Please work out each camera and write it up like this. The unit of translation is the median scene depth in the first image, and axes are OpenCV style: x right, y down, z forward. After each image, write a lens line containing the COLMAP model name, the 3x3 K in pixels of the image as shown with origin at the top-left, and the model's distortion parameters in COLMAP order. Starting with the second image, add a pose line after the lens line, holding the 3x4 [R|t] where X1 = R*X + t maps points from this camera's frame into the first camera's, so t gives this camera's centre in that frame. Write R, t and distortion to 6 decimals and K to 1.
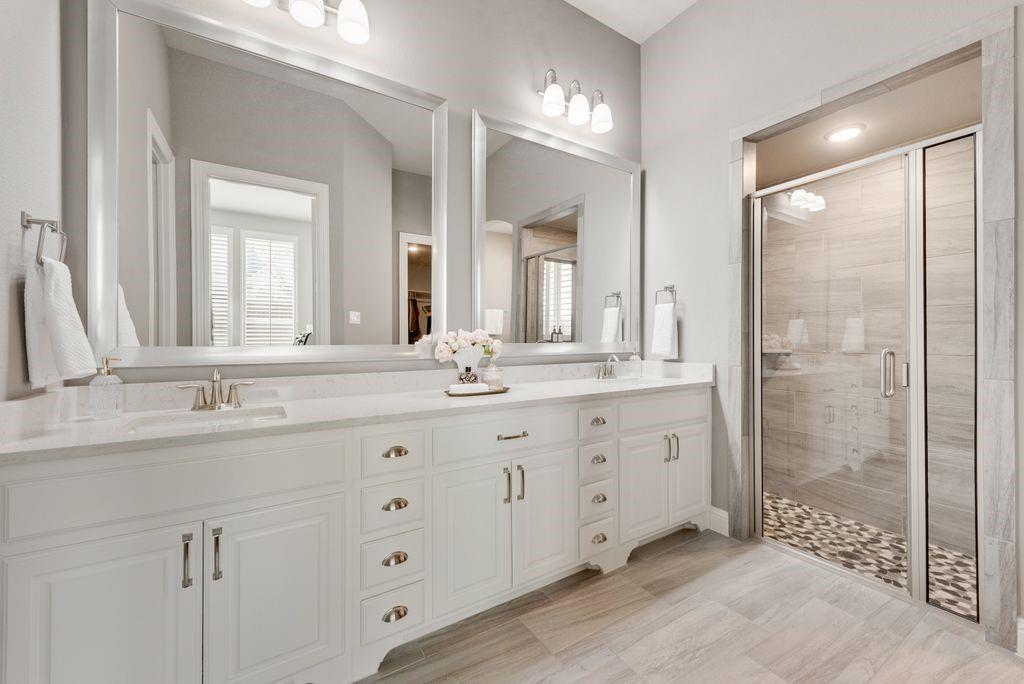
lens RADIAL K [[411.5, 0, 511.8], [0, 411.5, 345.8], [0, 0, 1]] dist [0.001696, -0.000224]
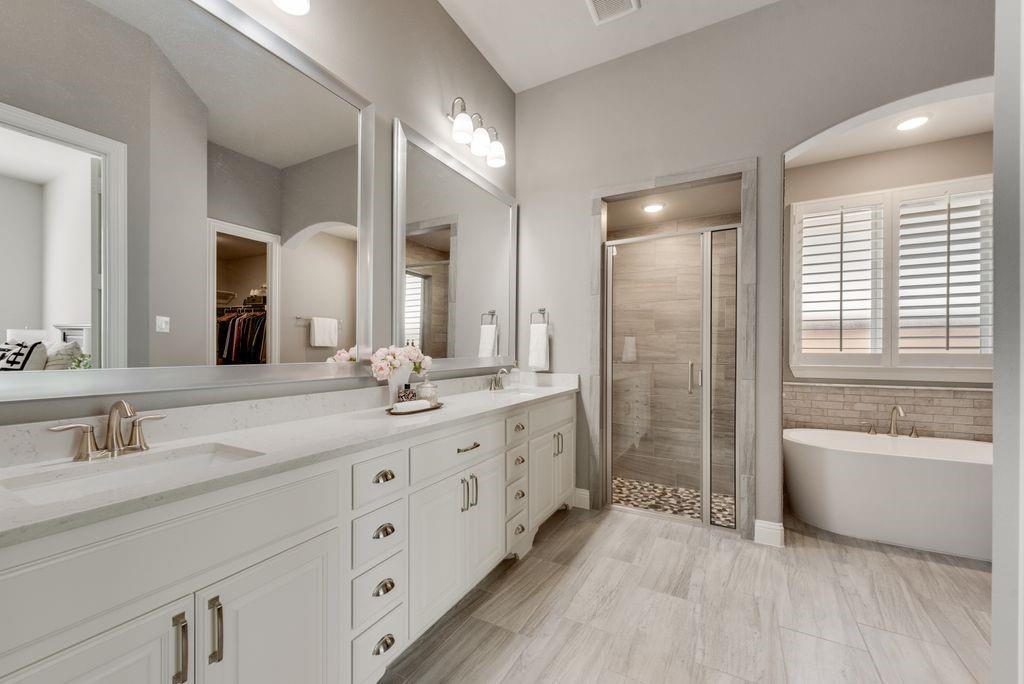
lens RADIAL K [[410.4, 0, 512.0], [0, 410.4, 360.6], [0, 0, 1]] dist [0.000800, 0.000038]
pose [[0.871618, -0.009588, 0.490092, -0.304721], [0.003313, 0.999901, 0.013669, -0.014897], [-0.490175, -0.010291, 0.871563, 0.015393]]
